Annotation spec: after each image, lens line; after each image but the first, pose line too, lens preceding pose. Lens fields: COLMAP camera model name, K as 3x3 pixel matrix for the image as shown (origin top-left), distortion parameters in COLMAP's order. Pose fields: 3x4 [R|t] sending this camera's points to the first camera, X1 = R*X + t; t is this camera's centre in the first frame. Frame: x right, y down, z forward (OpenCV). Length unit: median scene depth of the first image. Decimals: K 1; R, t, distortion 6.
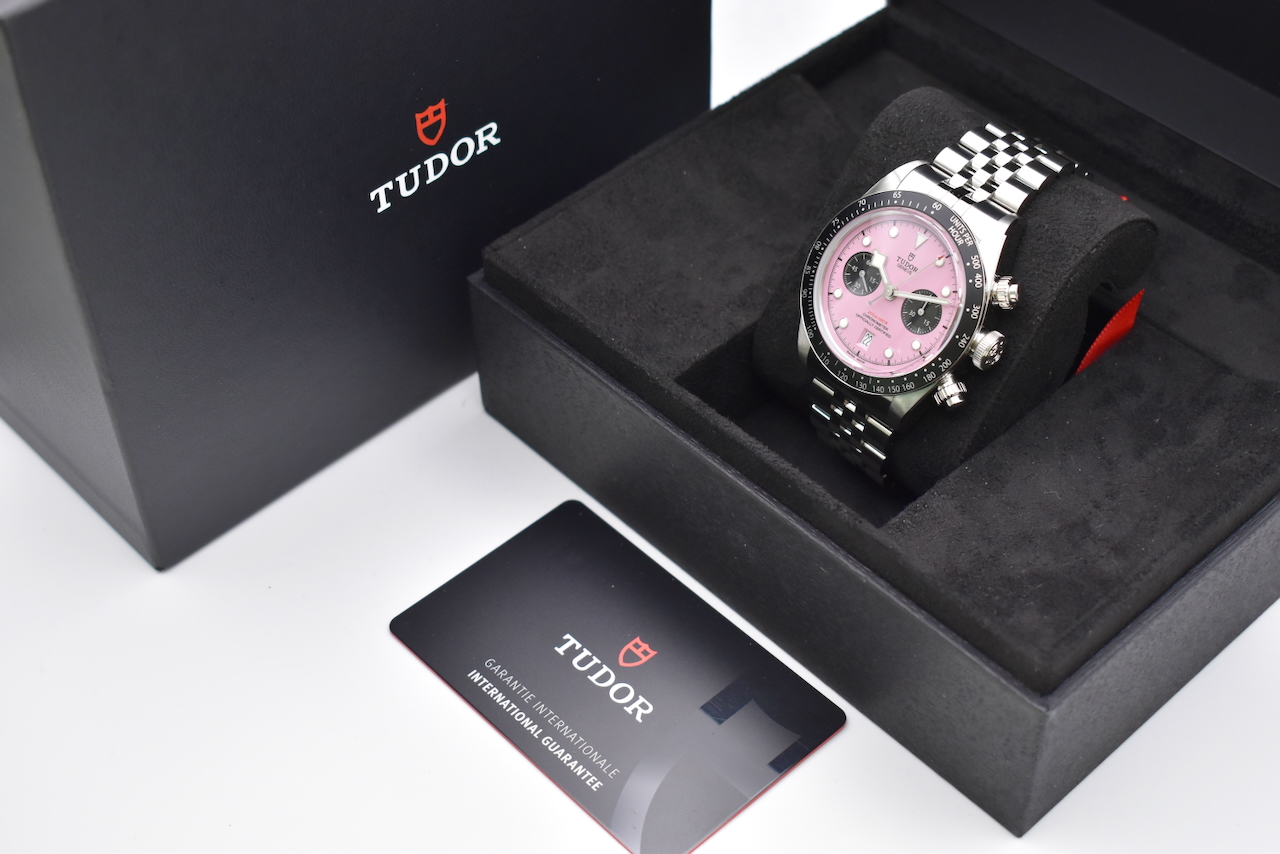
lens RADIAL K [[2143.1, 0, 641.1], [0, 2143.1, 427.6], [0, 0, 1]] dist [-0.196058, 0.000000]
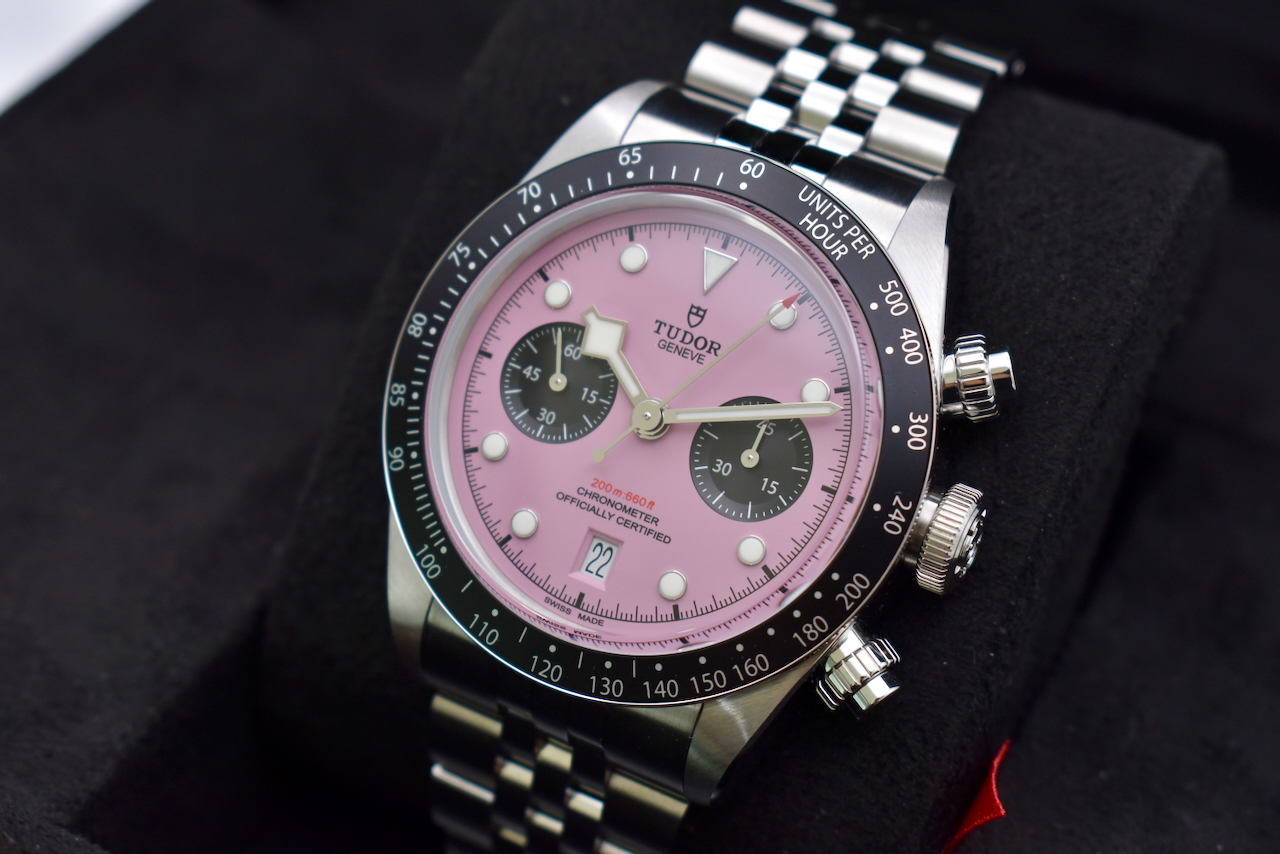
lens RADIAL K [[2651.9, 0, 641.1], [0, 2651.9, 418.6], [0, 0, 1]] dist [0.191106, 0.000000]
pose [[0.935736, -0.098090, 0.338787, -0.037593], [0.149383, 0.980361, -0.128750, -0.005629], [-0.319504, 0.171085, 0.932012, 0.579818]]
